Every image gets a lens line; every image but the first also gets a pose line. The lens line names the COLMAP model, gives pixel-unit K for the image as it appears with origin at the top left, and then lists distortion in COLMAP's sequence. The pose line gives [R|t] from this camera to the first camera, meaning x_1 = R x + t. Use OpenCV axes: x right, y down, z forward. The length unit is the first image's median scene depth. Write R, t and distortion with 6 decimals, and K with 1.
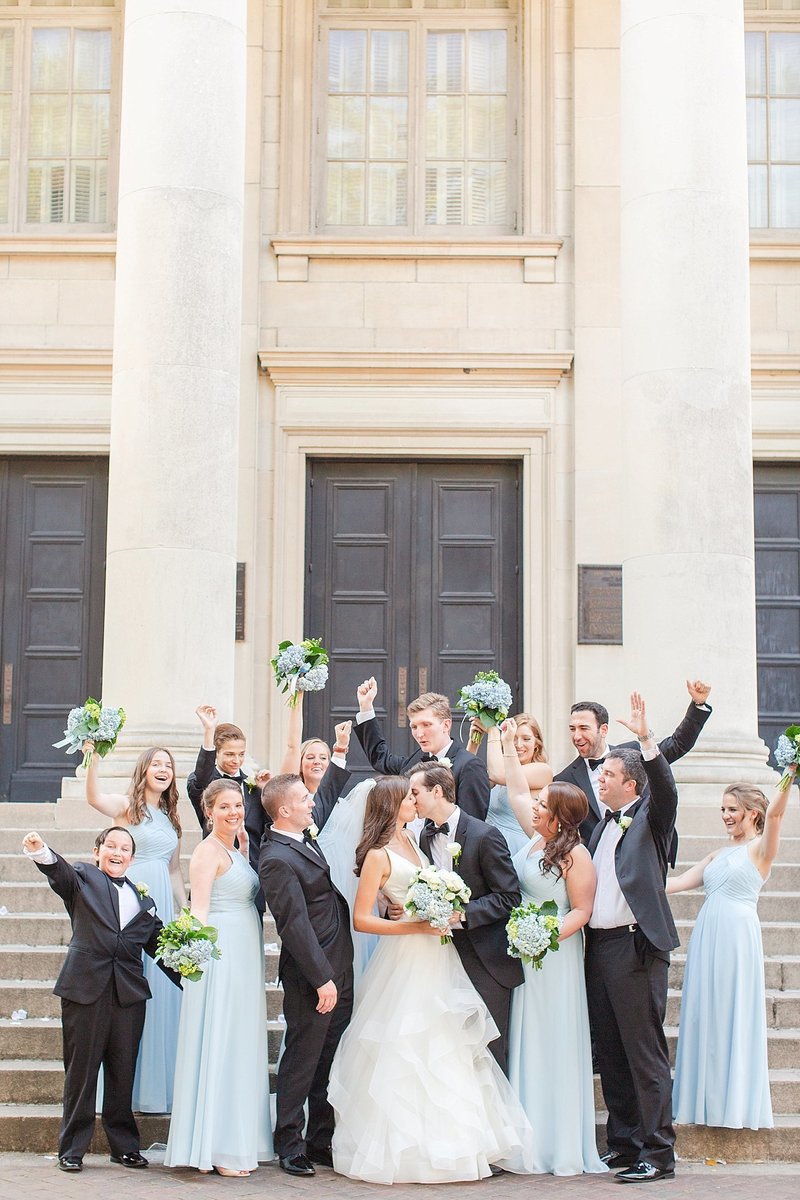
lens RADIAL K [[2026.4, 0, 354.7], [0, 2026.4, 599.4], [0, 0, 1]] dist [0.033729, 0.060348]
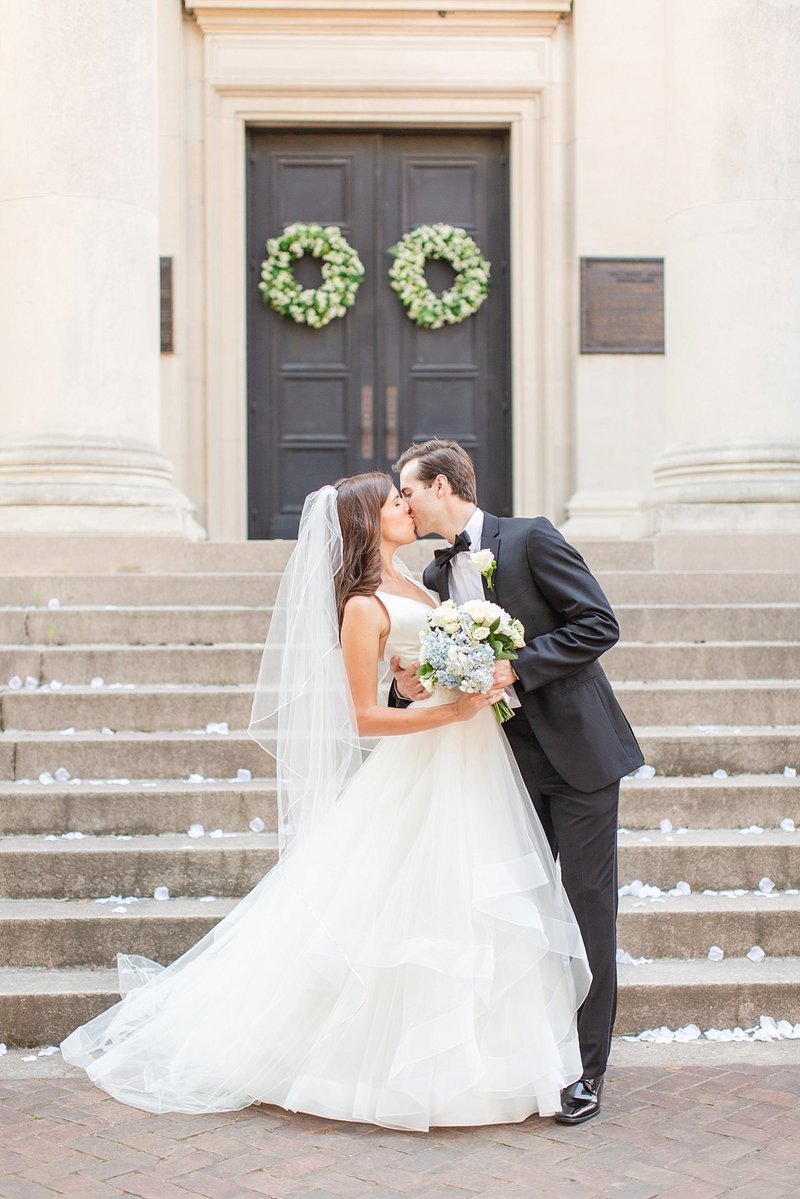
lens RADIAL K [[1722.0, 0, 400.0], [0, 1722.0, 599.5], [0, 0, 1]] dist [-0.003373, -0.007370]
pose [[0.998445, -0.016439, 0.053269, -0.001779], [0.011007, 0.994856, 0.100700, 0.049845], [-0.054651, -0.099957, 0.993490, 0.296953]]
